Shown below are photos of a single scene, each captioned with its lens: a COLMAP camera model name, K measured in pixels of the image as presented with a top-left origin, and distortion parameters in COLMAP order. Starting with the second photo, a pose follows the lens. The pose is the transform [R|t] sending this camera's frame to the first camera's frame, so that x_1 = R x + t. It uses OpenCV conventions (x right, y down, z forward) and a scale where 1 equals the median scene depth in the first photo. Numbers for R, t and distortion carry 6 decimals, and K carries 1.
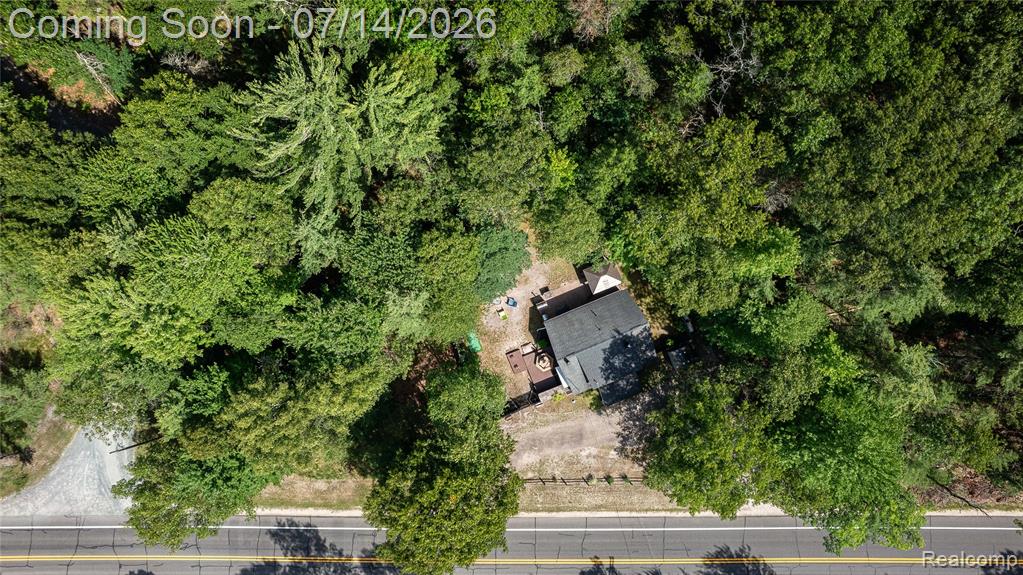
lens RADIAL K [[646.8, 0, 511.5], [0, 646.8, 287.5], [0, 0, 1]] dist [-0.077375, 0.069075]
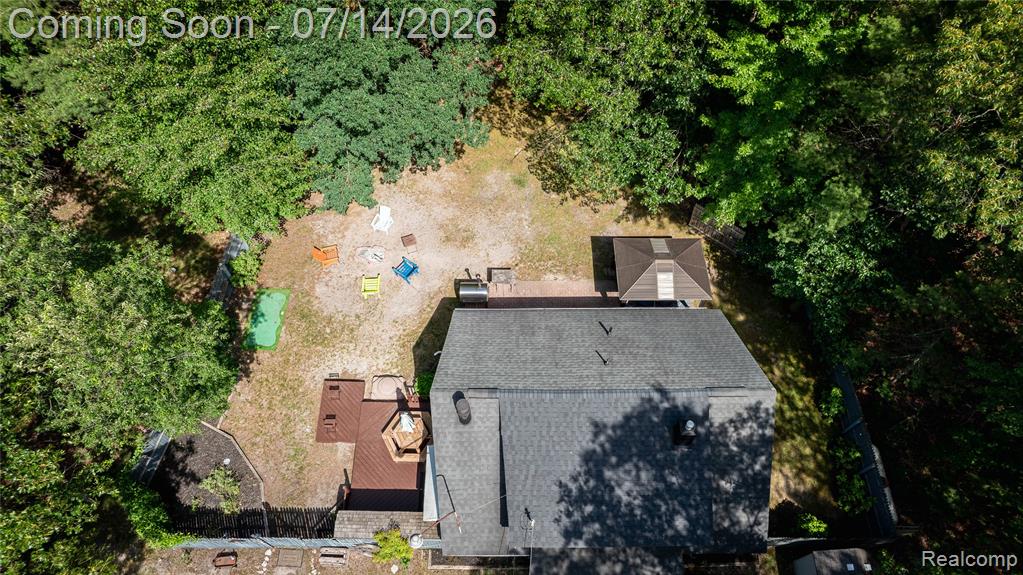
lens RADIAL K [[646.8, 0, 511.5], [0, 646.8, 287.5], [0, 0, 1]] dist [-0.077375, 0.069075]
pose [[0.924193, 0.323911, -0.202357, 0.139799], [-0.380837, 0.821540, -0.424305, 0.172875], [0.028807, 0.469205, 0.882619, 0.687736]]
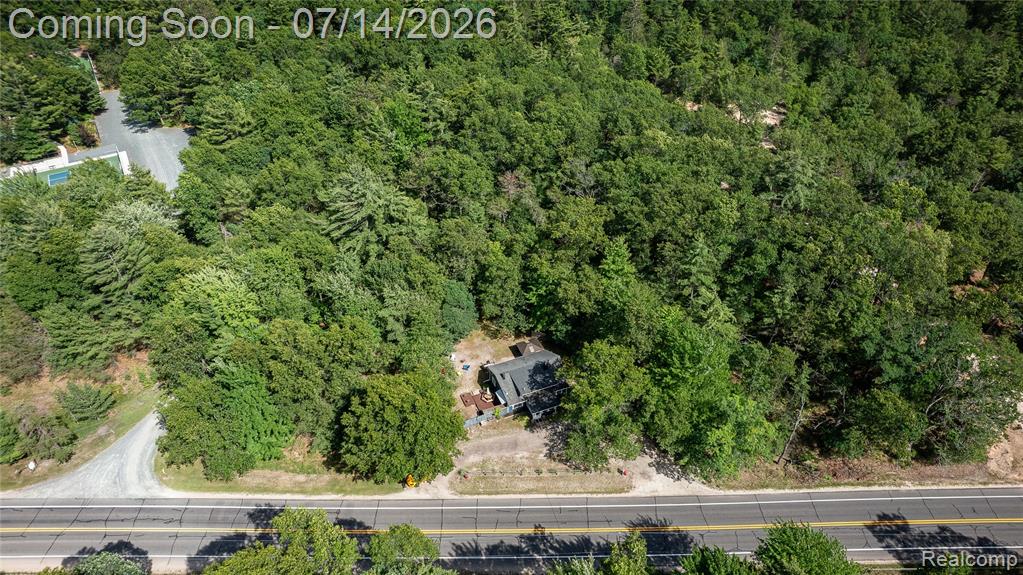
lens RADIAL K [[646.8, 0, 511.5], [0, 646.8, 287.5], [0, 0, 1]] dist [-0.077375, 0.069075]
pose [[0.999918, 0.008518, 0.009518, 0.085323], [0.001084, 0.685910, -0.727685, 0.949871], [-0.012728, 0.727636, 0.685845, -0.095232]]
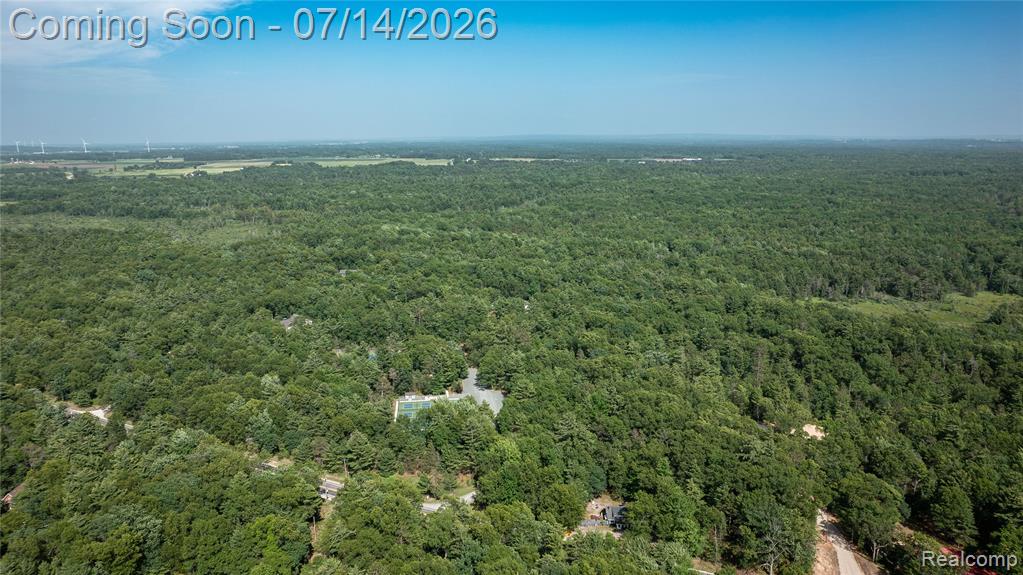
lens RADIAL K [[646.8, 0, 511.5], [0, 646.8, 287.5], [0, 0, 1]] dist [-0.077375, 0.069075]
pose [[0.907454, 0.091560, -0.410055, 0.833735], [-0.419085, 0.266771, -0.867871, 2.720730], [0.029929, 0.959401, 0.280454, -0.963416]]
